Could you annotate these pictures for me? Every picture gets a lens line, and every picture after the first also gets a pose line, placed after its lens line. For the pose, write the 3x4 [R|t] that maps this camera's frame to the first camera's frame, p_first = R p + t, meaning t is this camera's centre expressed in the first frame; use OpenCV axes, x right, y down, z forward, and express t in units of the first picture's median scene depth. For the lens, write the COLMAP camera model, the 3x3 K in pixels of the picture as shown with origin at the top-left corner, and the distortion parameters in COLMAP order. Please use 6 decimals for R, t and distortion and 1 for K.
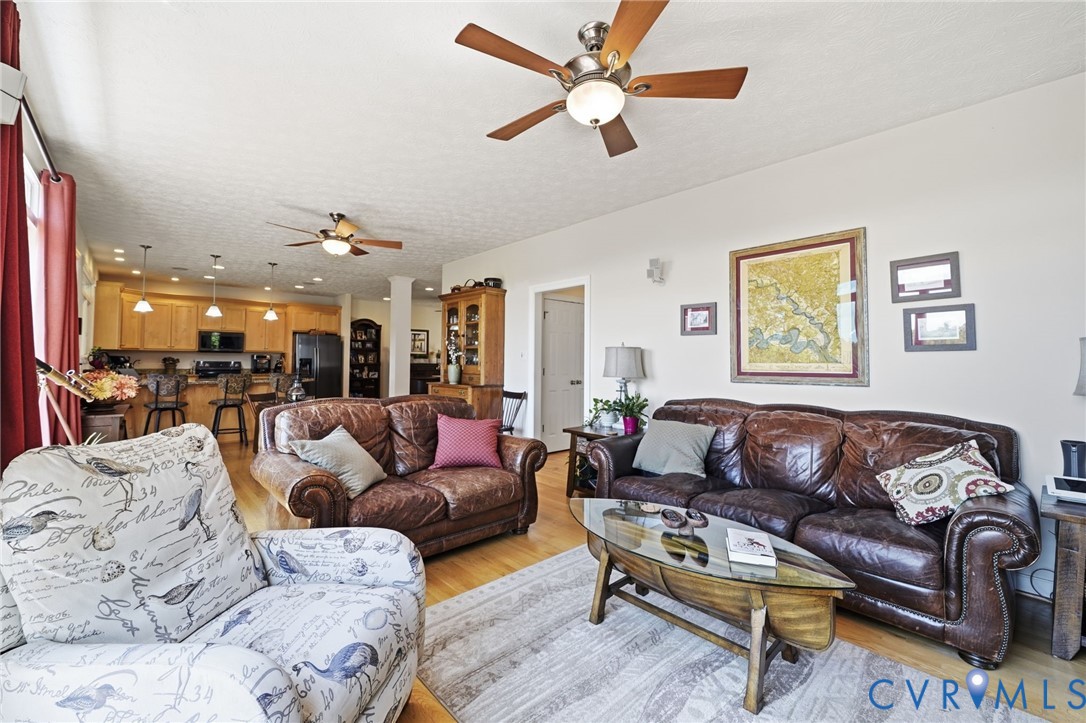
lens RADIAL K [[429.7, 0, 539.0], [0, 429.7, 357.2], [0, 0, 1]] dist [-0.019886, -0.000272]
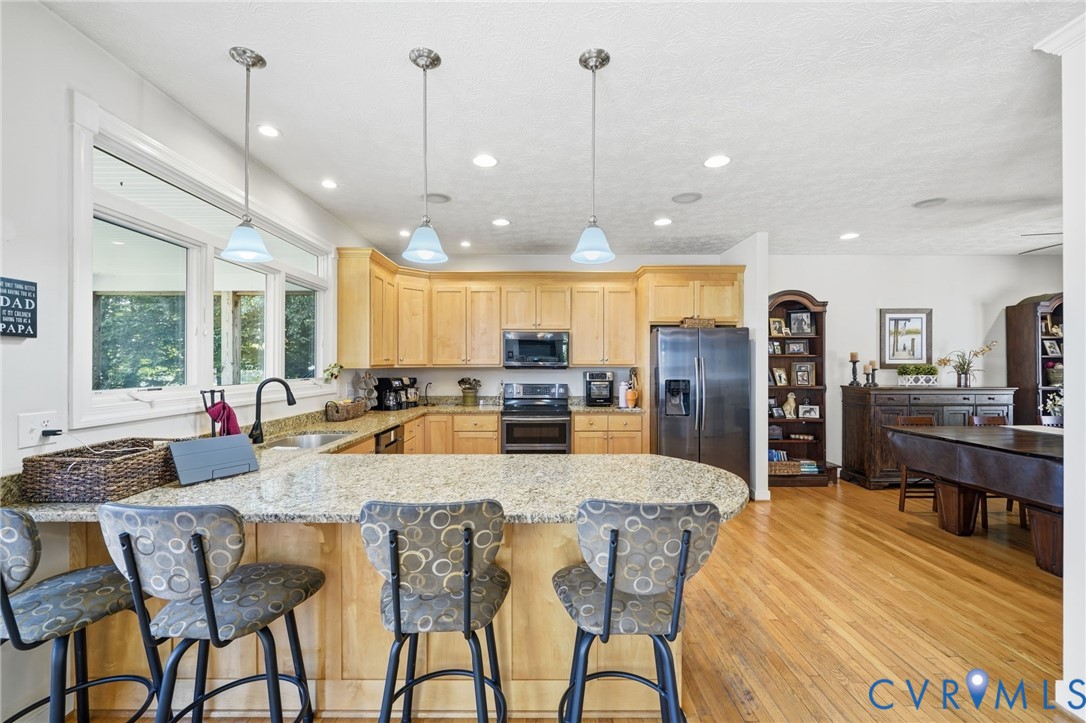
lens RADIAL K [[429.7, 0, 537.8], [0, 429.7, 364.6], [0, 0, 1]] dist [-0.019886, -0.000272]
pose [[0.718227, -0.009440, -0.695745, -0.327292], [0.012598, 0.999920, -0.000561, -0.015230], [0.695695, -0.008362, 0.718289, 0.554866]]
